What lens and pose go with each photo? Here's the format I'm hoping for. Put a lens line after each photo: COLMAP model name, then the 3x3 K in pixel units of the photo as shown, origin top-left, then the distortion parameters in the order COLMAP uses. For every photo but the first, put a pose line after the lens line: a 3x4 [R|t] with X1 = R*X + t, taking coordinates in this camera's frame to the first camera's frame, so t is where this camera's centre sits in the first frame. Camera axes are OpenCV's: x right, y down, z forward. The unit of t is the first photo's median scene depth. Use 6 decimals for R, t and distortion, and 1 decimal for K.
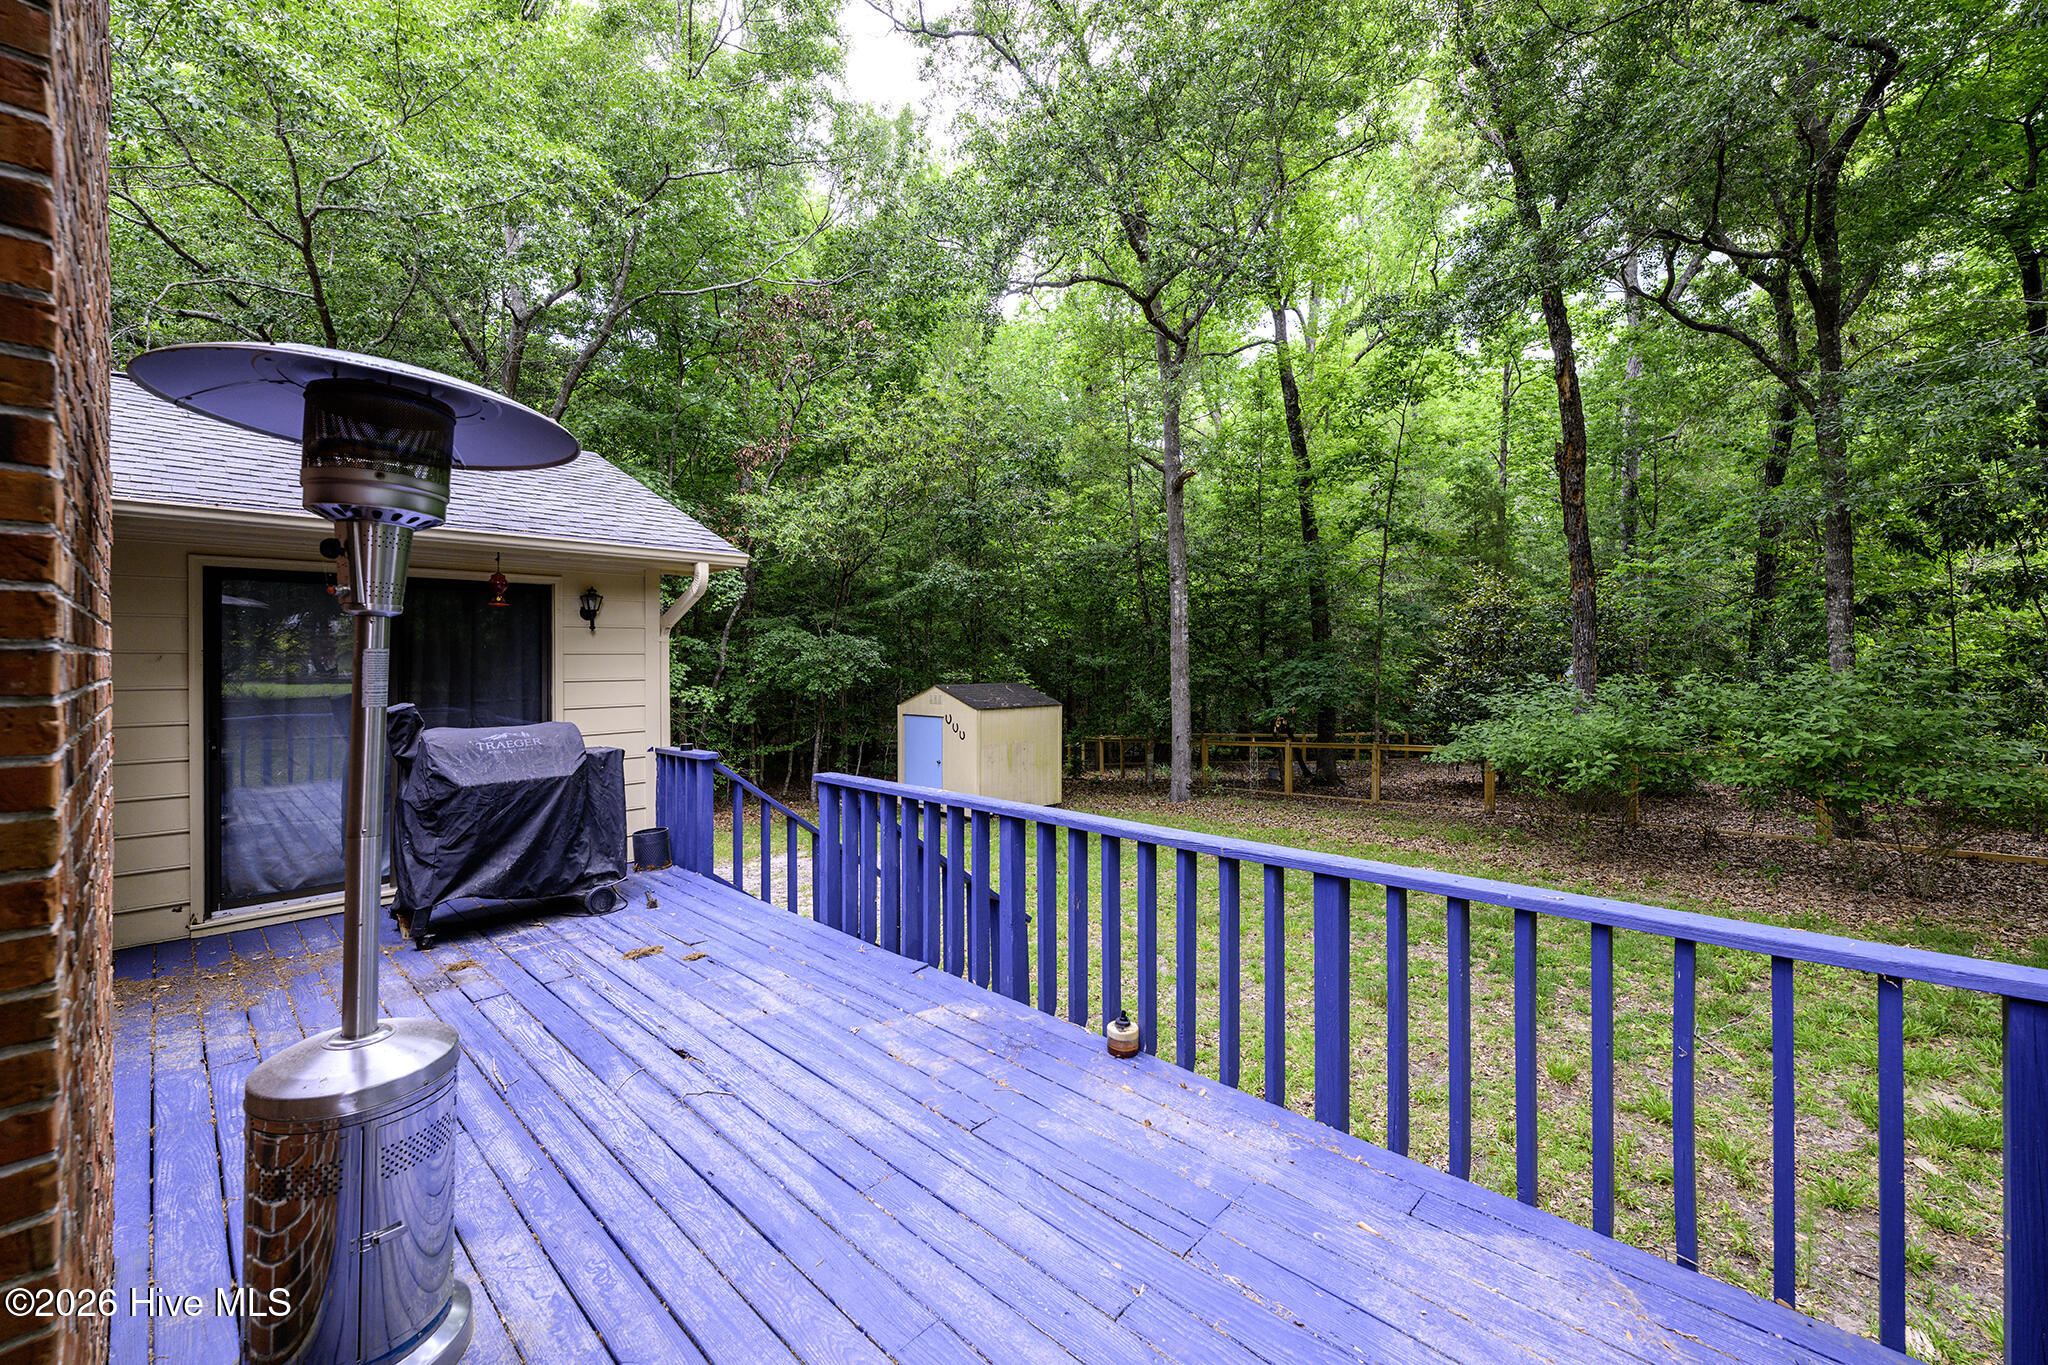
lens RADIAL K [[834.3, 0, 1017.6], [0, 834.3, 649.7], [0, 0, 1]] dist [-0.000050, -0.000797]
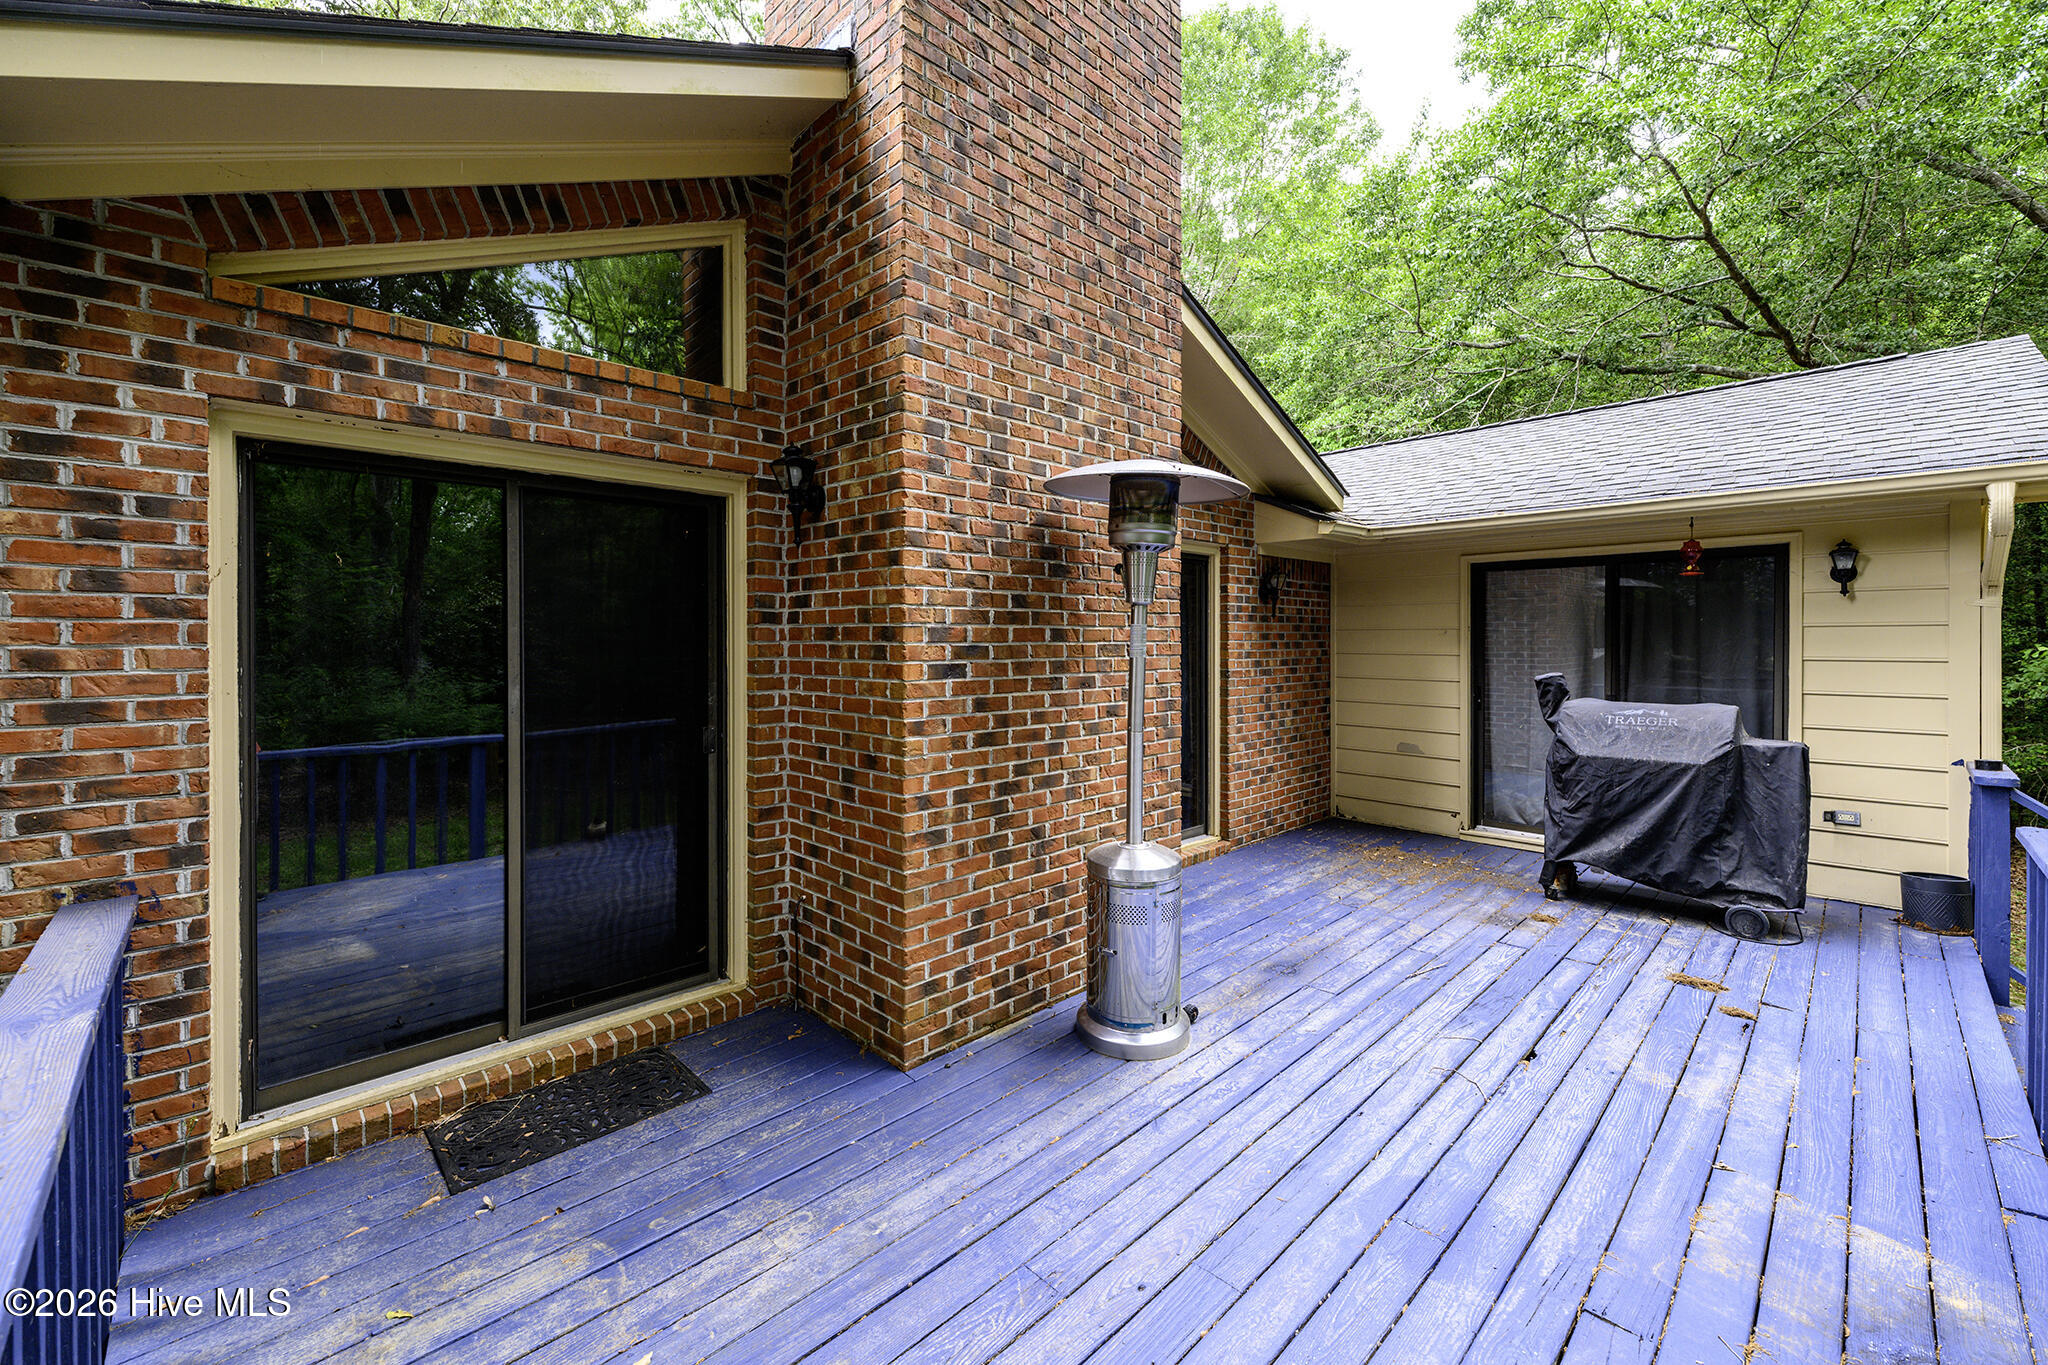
lens RADIAL K [[834.3, 0, 1028.9], [0, 834.3, 628.2], [0, 0, 1]] dist [-0.000050, -0.000797]
pose [[-0.024178, -0.007875, -0.999677, 0.218263], [0.008414, 0.999932, -0.008081, 0.004537], [0.999672, -0.008607, -0.024110, 0.189159]]
